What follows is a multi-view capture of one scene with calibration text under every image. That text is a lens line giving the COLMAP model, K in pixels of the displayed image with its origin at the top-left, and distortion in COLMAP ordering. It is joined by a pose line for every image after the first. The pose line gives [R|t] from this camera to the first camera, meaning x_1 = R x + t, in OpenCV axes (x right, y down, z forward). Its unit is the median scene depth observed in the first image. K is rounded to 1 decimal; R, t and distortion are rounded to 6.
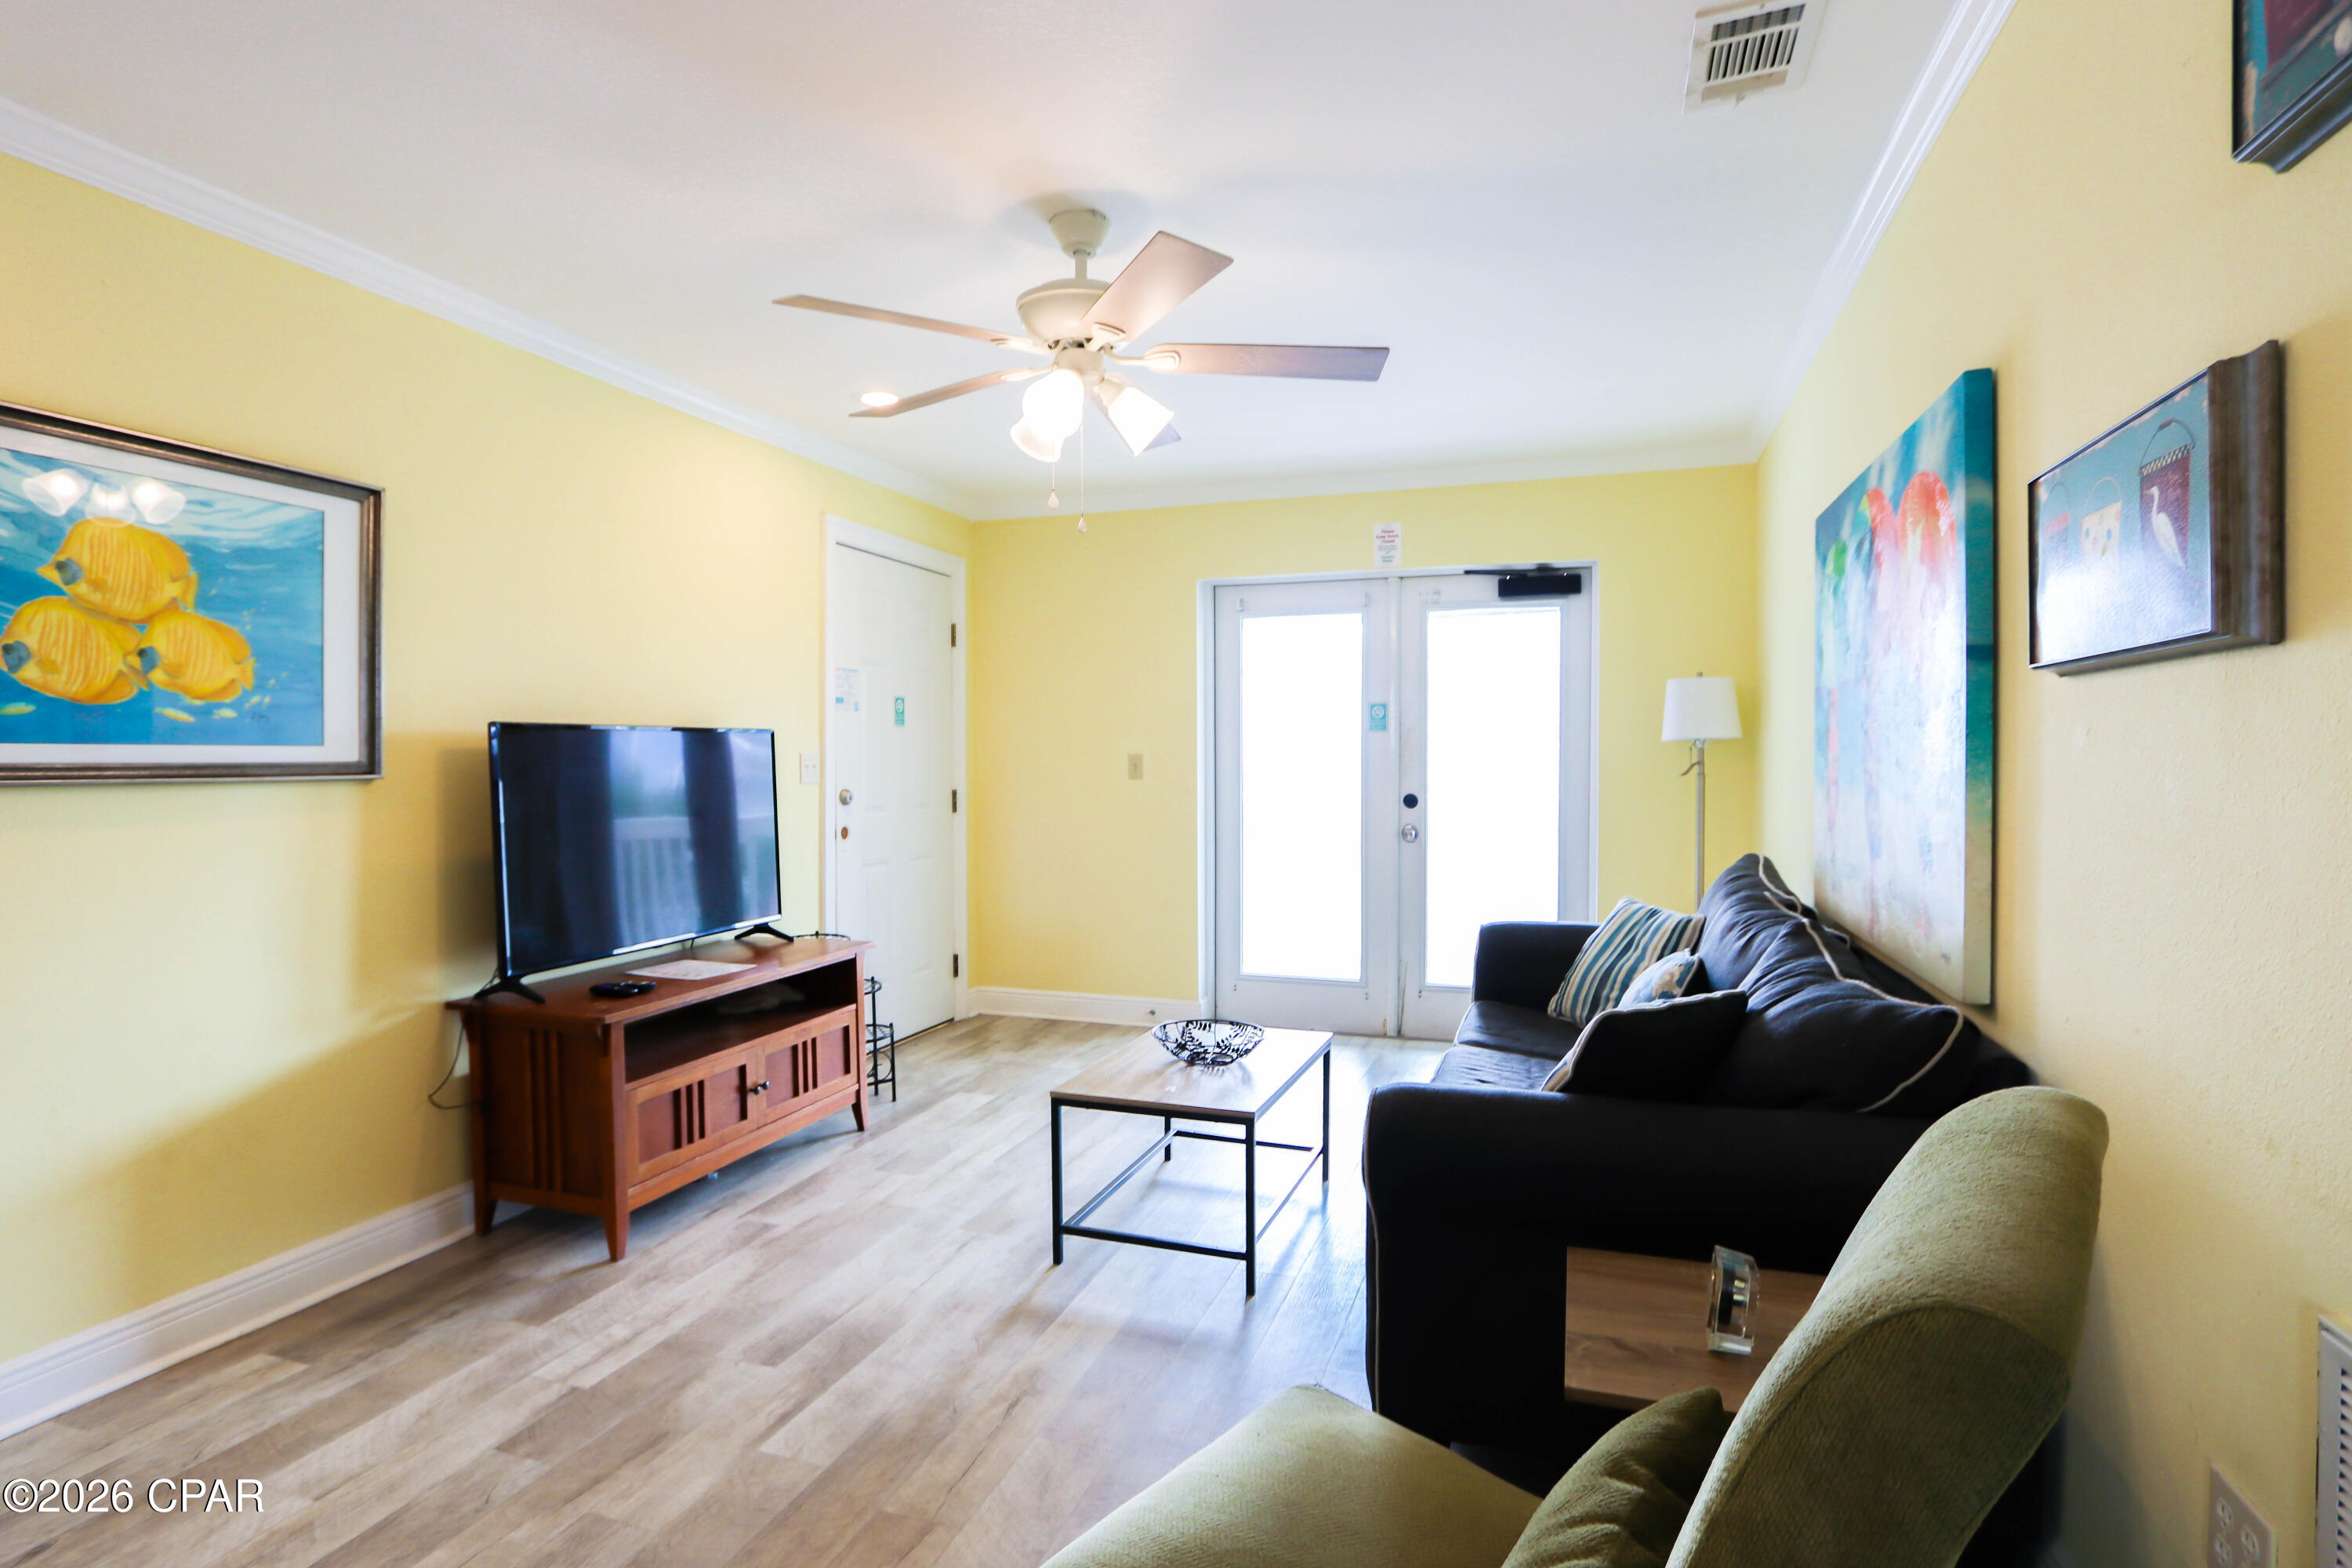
lens RADIAL K [[1188.5, 0, 1178.2], [0, 1188.5, 797.4], [0, 0, 1]] dist [-0.013875, -0.000156]
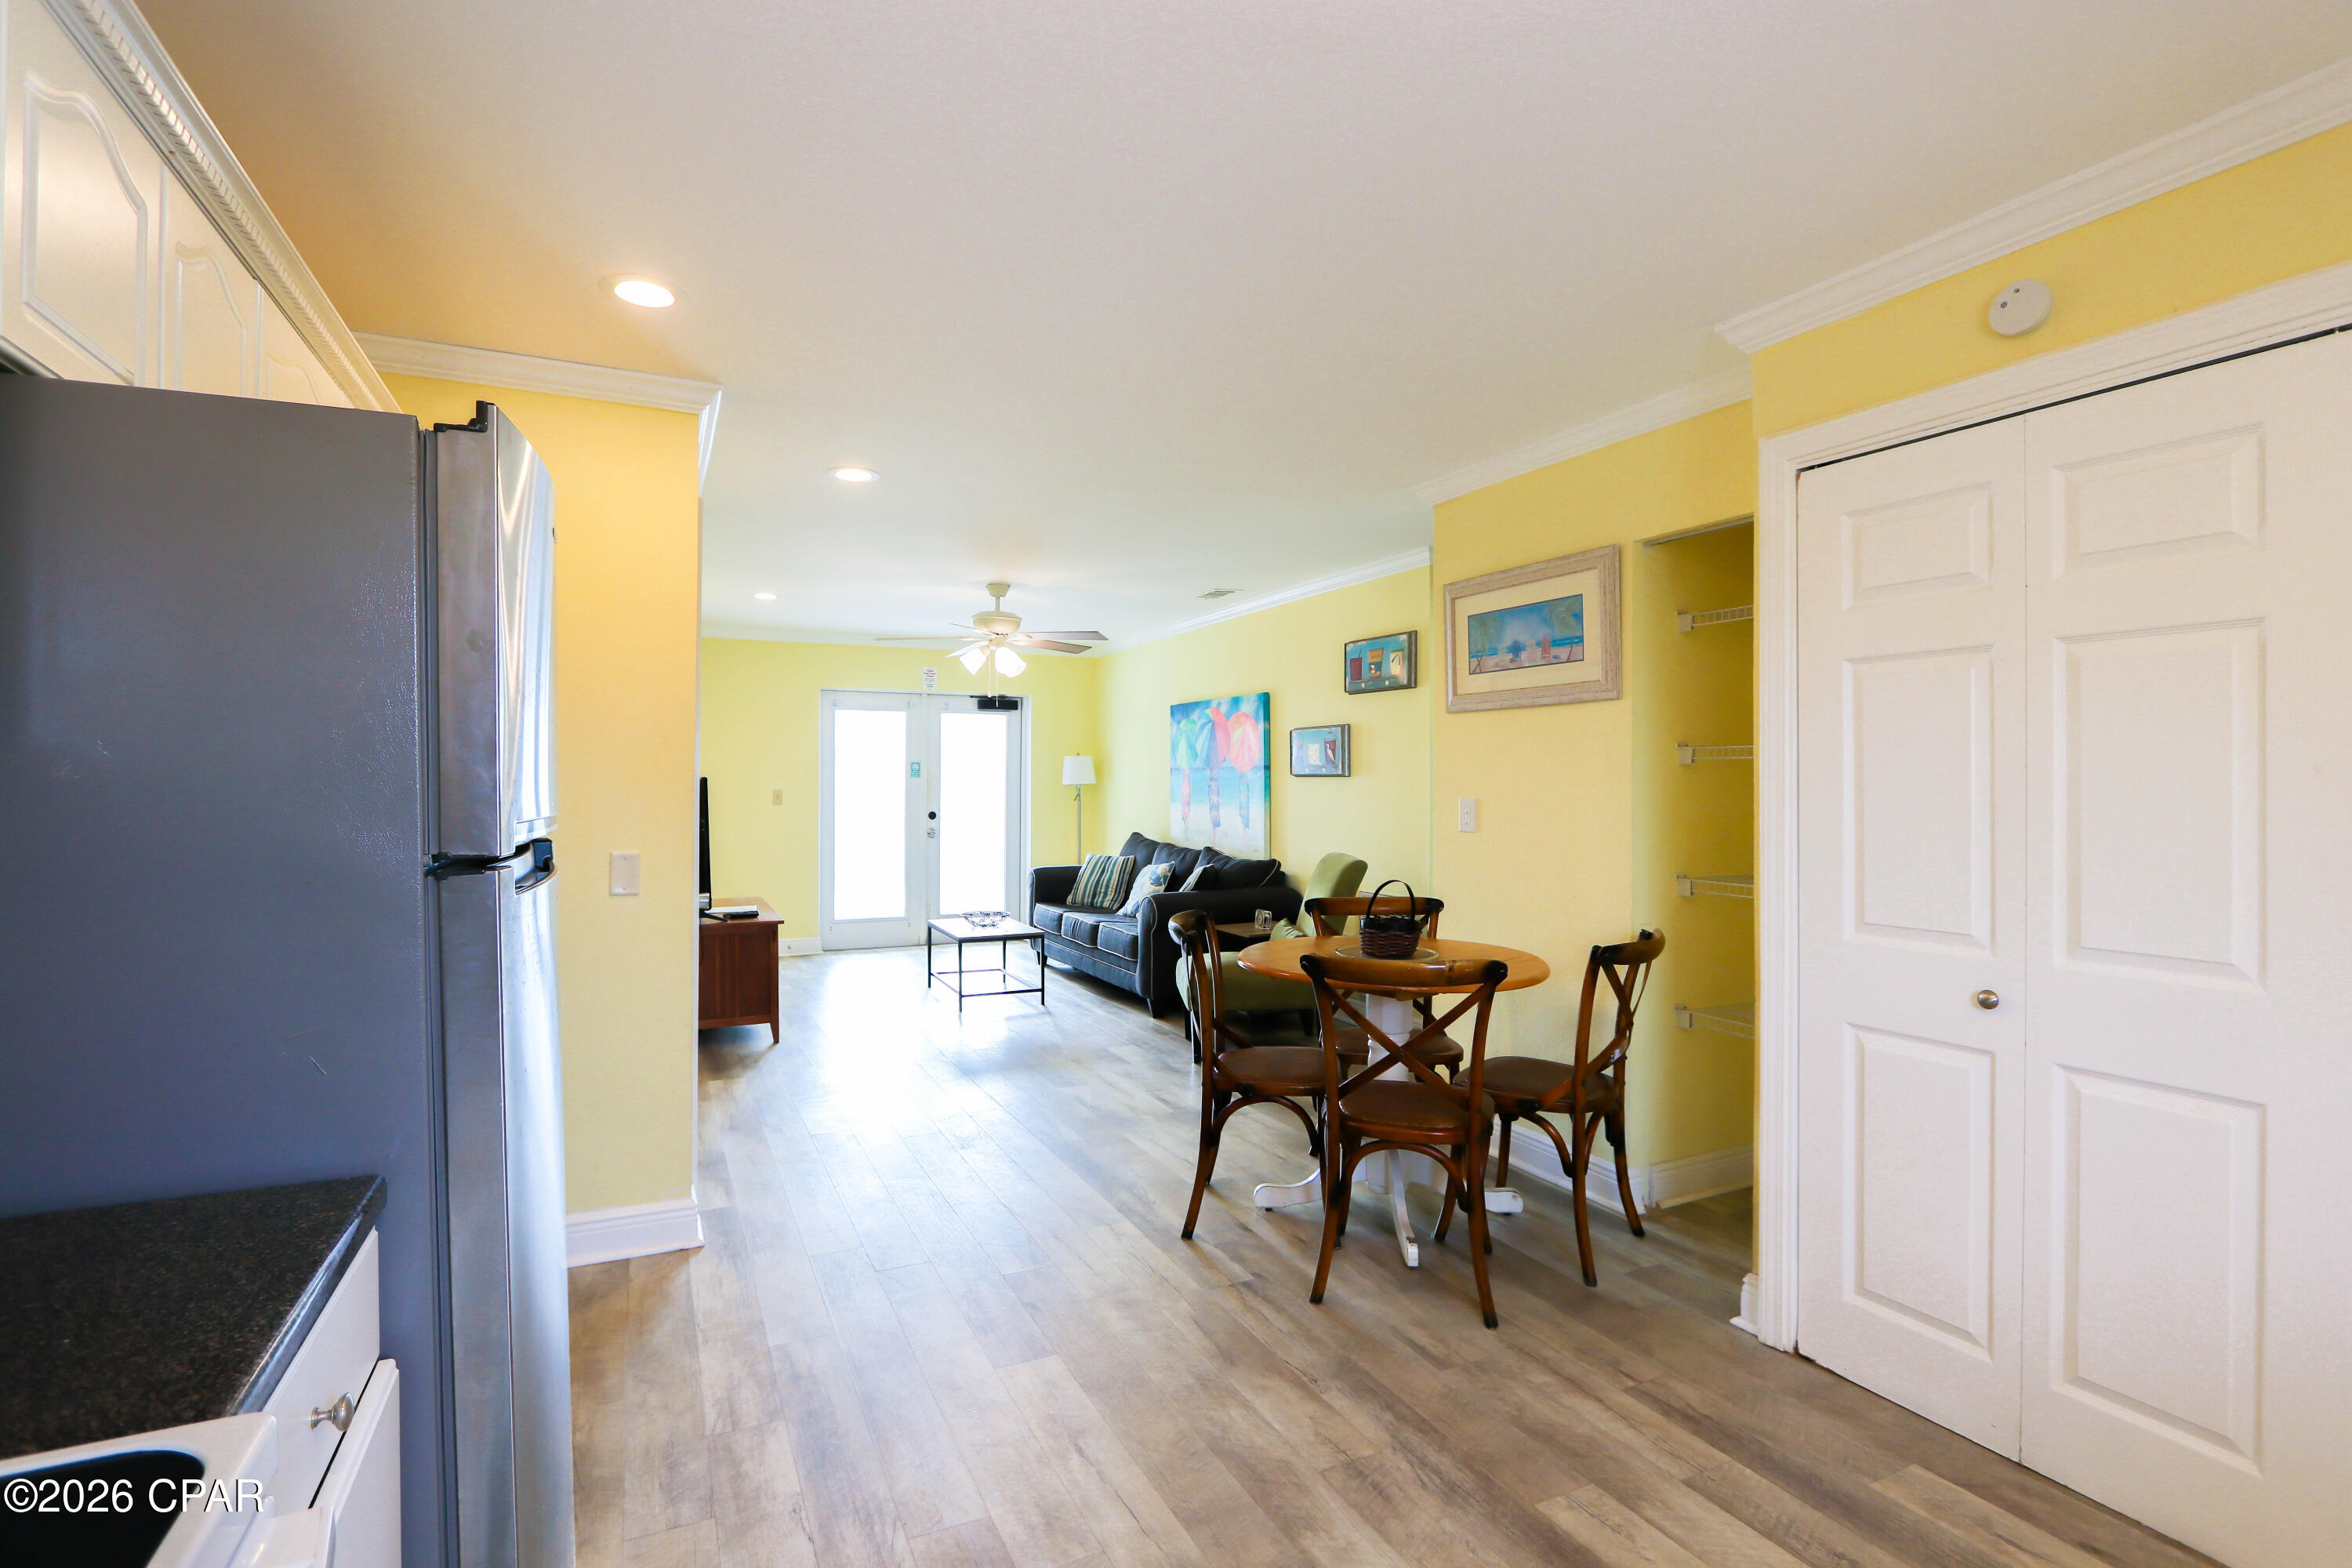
lens RADIAL K [[1107.0, 0, 1183.9], [0, 1107.0, 795.0], [0, 0, 1]] dist [-0.017326, -0.000244]
pose [[0.695783, -0.004563, 0.718237, -0.874808], [0.021099, 0.999678, -0.014088, 0.004127], [-0.717942, 0.024956, 0.695656, -0.540395]]
